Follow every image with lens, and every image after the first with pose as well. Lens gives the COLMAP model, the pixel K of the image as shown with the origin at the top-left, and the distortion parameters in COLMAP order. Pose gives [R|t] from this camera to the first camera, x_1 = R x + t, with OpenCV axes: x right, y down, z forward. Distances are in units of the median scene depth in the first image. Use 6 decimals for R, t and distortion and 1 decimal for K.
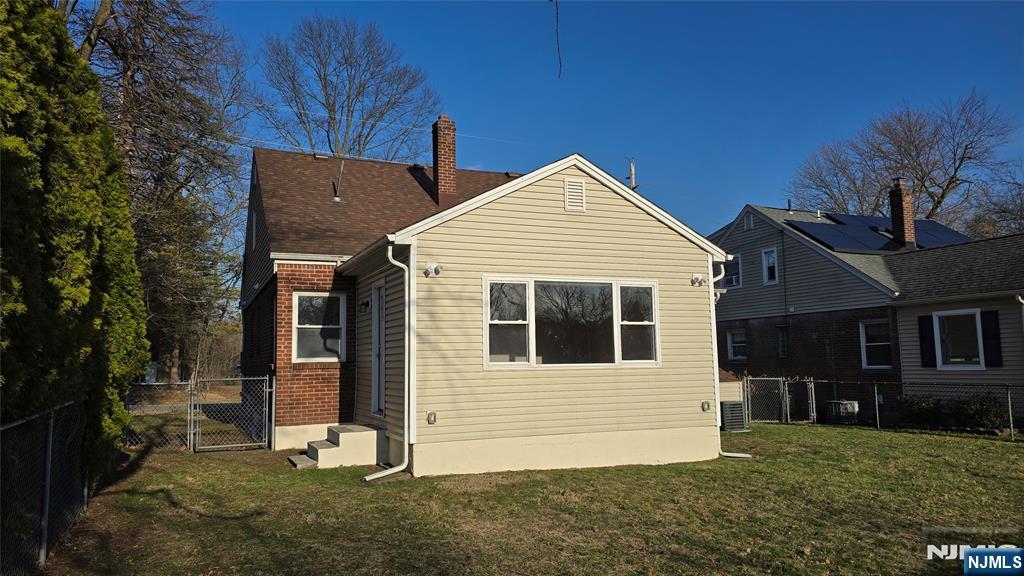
lens RADIAL K [[749.5, 0, 512.0], [0, 749.5, 288.0], [0, 0, 1]] dist [0.003092, 0.000216]
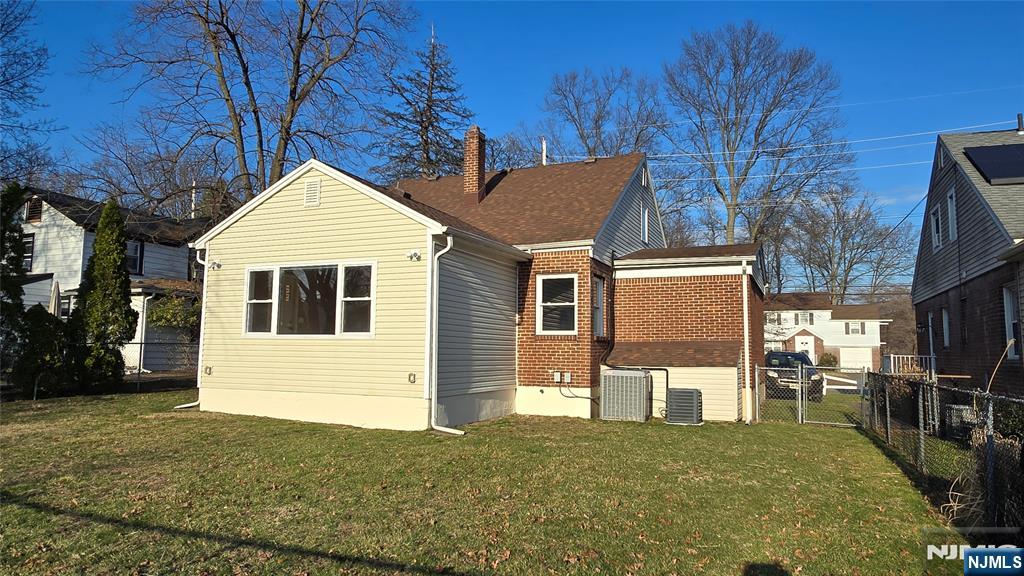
lens RADIAL K [[694.2, 0, 512.0], [0, 694.2, 288.0], [0, 0, 1]] dist [-0.084468, 0.000282]
pose [[0.696205, -0.034922, -0.716993, 1.062608], [0.056235, 0.998400, 0.005976, 0.037507], [0.715637, -0.044480, 0.697055, 0.453087]]
